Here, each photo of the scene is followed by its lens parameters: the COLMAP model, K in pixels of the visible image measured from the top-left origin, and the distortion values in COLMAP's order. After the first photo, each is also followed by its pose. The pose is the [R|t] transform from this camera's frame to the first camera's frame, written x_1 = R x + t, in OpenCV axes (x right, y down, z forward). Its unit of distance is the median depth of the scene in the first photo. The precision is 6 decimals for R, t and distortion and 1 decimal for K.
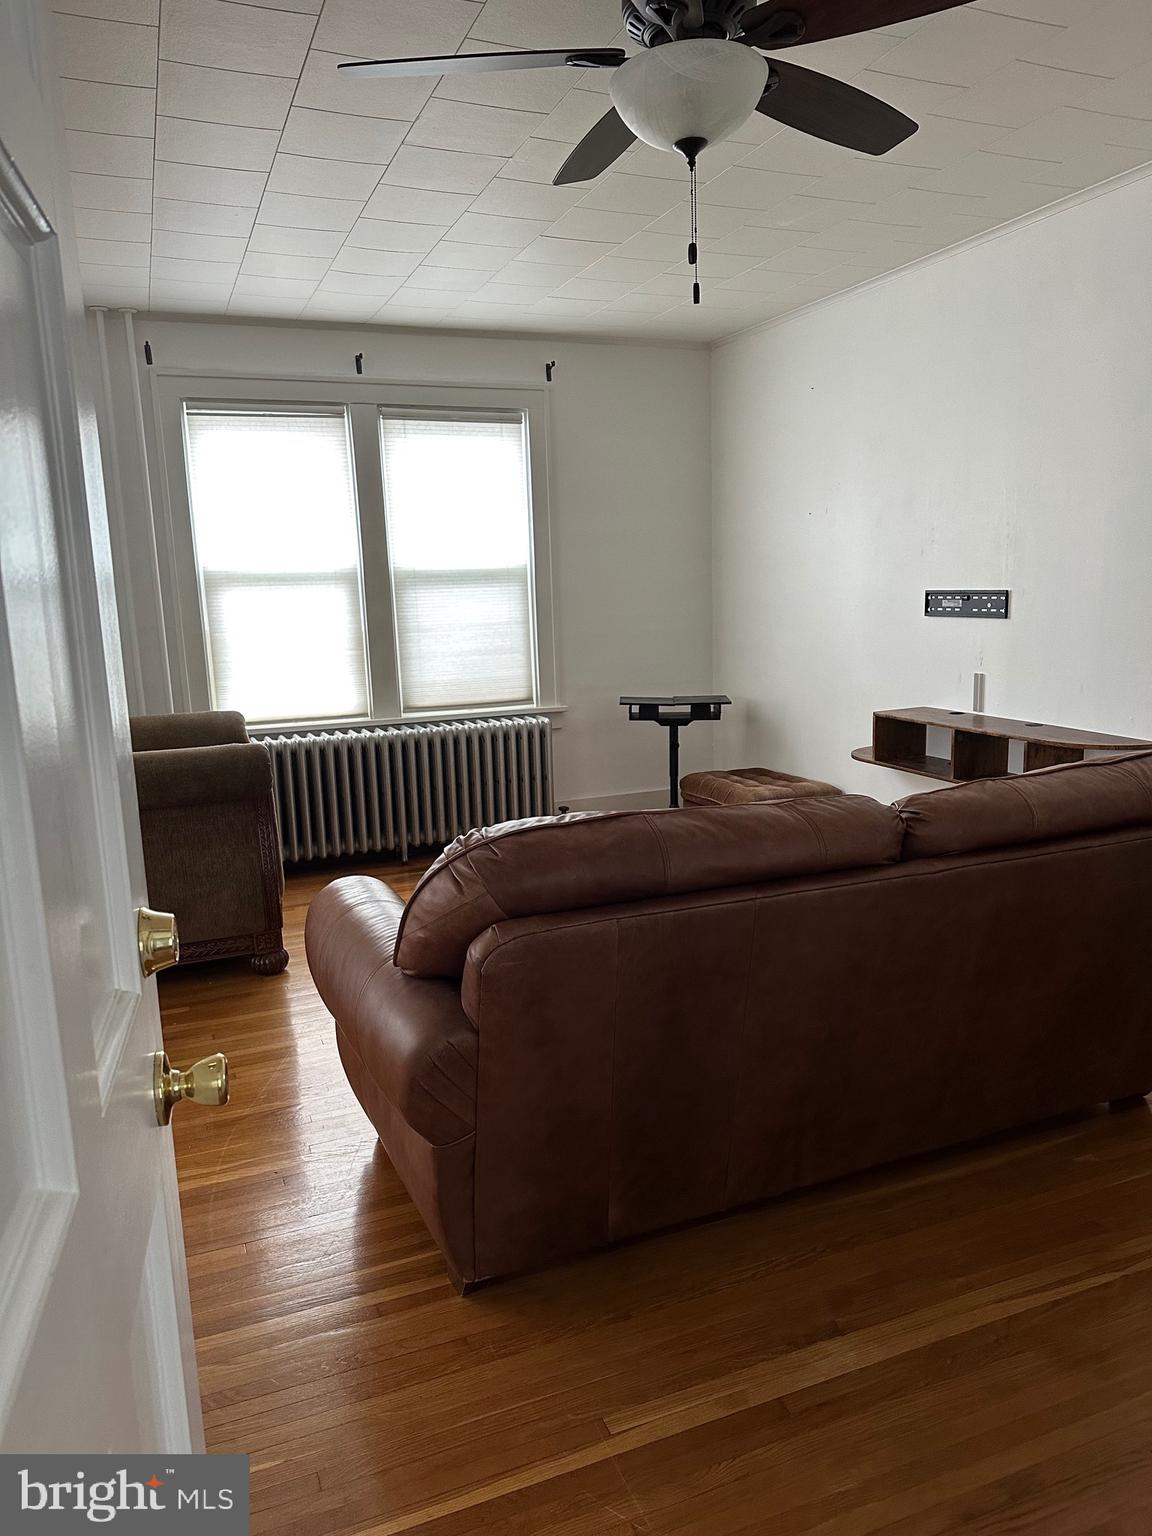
lens RADIAL K [[1117.2, 0, 619.1], [0, 1117.2, 801.2], [0, 0, 1]] dist [0.094947, -0.166158]
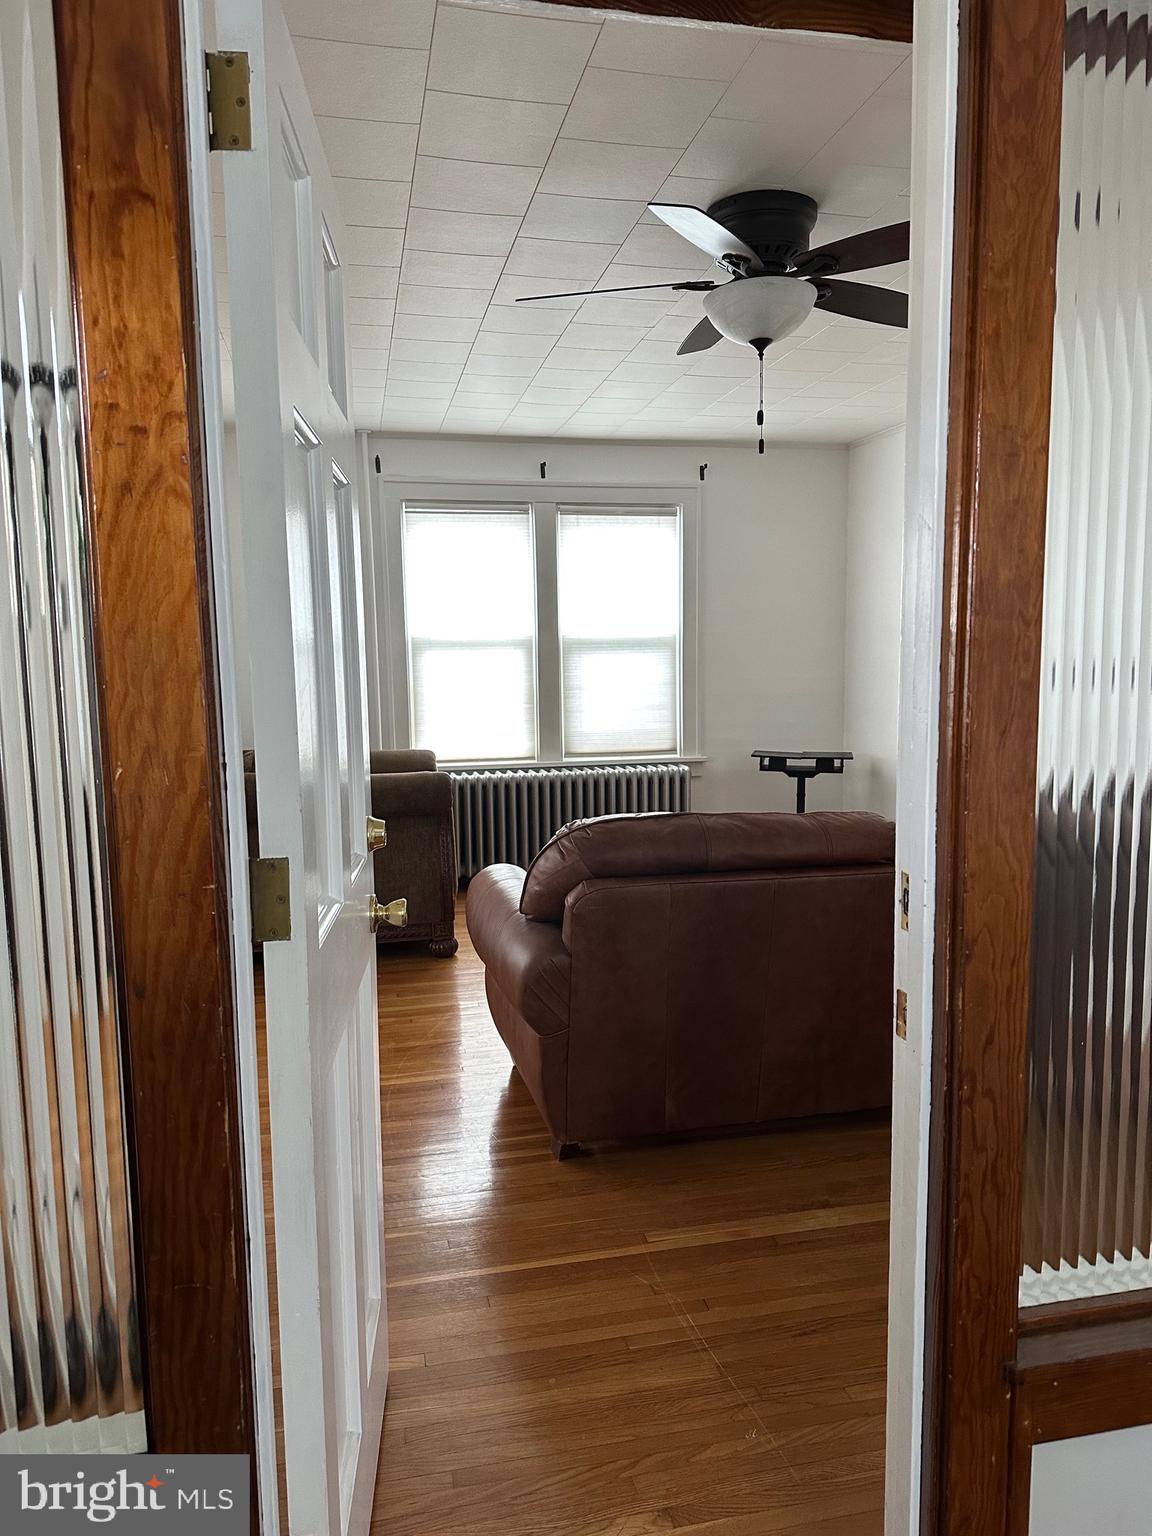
lens RADIAL K [[1117.2, 0, 619.1], [0, 1117.2, 801.2], [0, 0, 1]] dist [0.094947, -0.166158]
pose [[0.986282, 0.037089, -0.160848, 0.074785], [-0.046224, 0.997501, -0.053431, 0.036808], [0.158464, 0.060133, 0.985532, -0.201021]]
